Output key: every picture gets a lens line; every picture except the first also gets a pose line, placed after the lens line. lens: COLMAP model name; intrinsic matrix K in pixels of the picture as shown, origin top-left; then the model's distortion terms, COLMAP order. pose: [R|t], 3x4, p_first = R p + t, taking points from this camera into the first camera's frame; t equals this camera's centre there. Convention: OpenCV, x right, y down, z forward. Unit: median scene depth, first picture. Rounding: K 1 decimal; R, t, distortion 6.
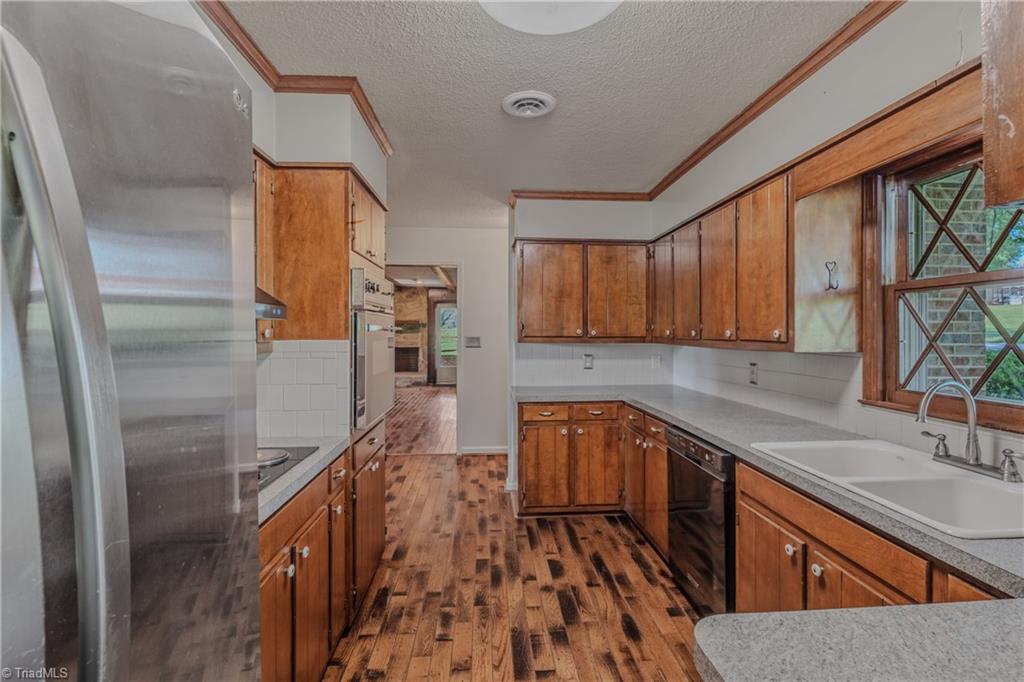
lens RADIAL K [[481.2, 0, 517.4], [0, 481.2, 329.7], [0, 0, 1]] dist [-0.000575, 0.000714]
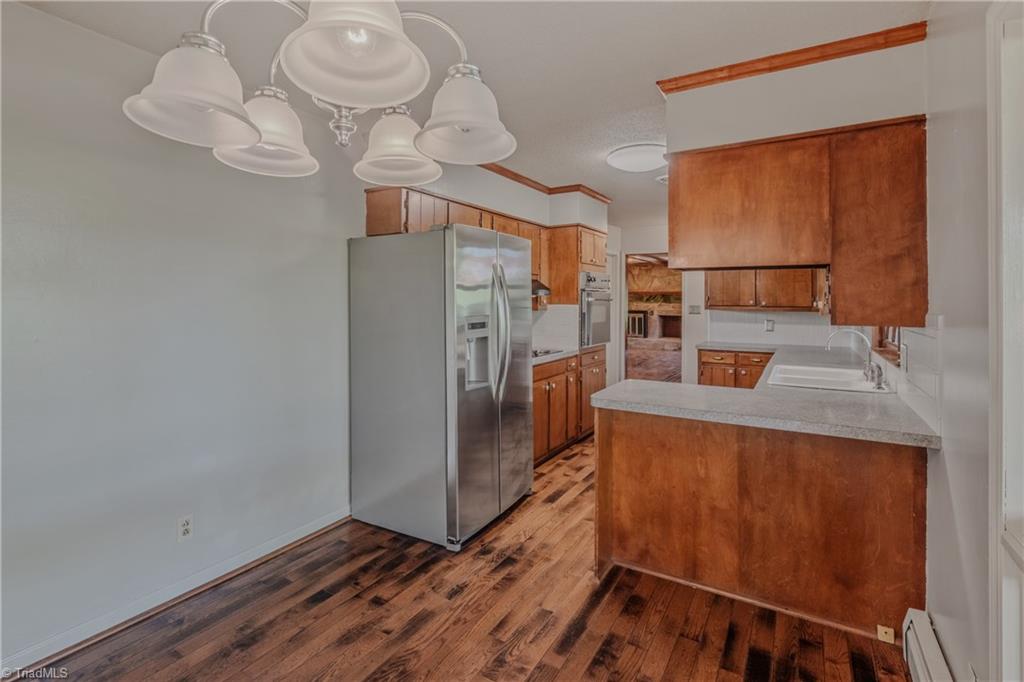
lens RADIAL K [[481.2, 0, 498.2], [0, 481.2, 297.2], [0, 0, 1]] dist [-0.000575, 0.000714]
pose [[0.808417, 0.002427, -0.588605, 0.380110], [-0.004709, 0.999986, -0.002344, -0.004297], [0.588591, 0.004667, 0.808417, -0.576274]]
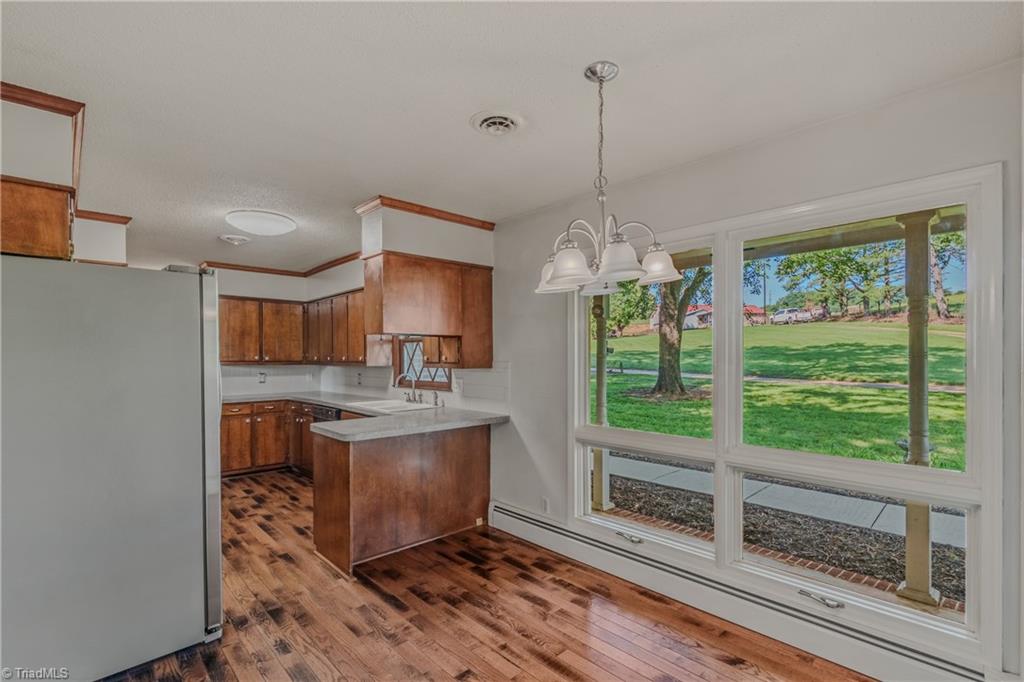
lens RADIAL K [[481.2, 0, 510.6], [0, 481.2, 362.1], [0, 0, 1]] dist [-0.000575, 0.000714]
pose [[0.788582, -0.005789, 0.614903, -0.193354], [-0.001657, 0.999932, 0.011539, -0.001254], [-0.614928, -0.010119, 0.788519, -0.777014]]
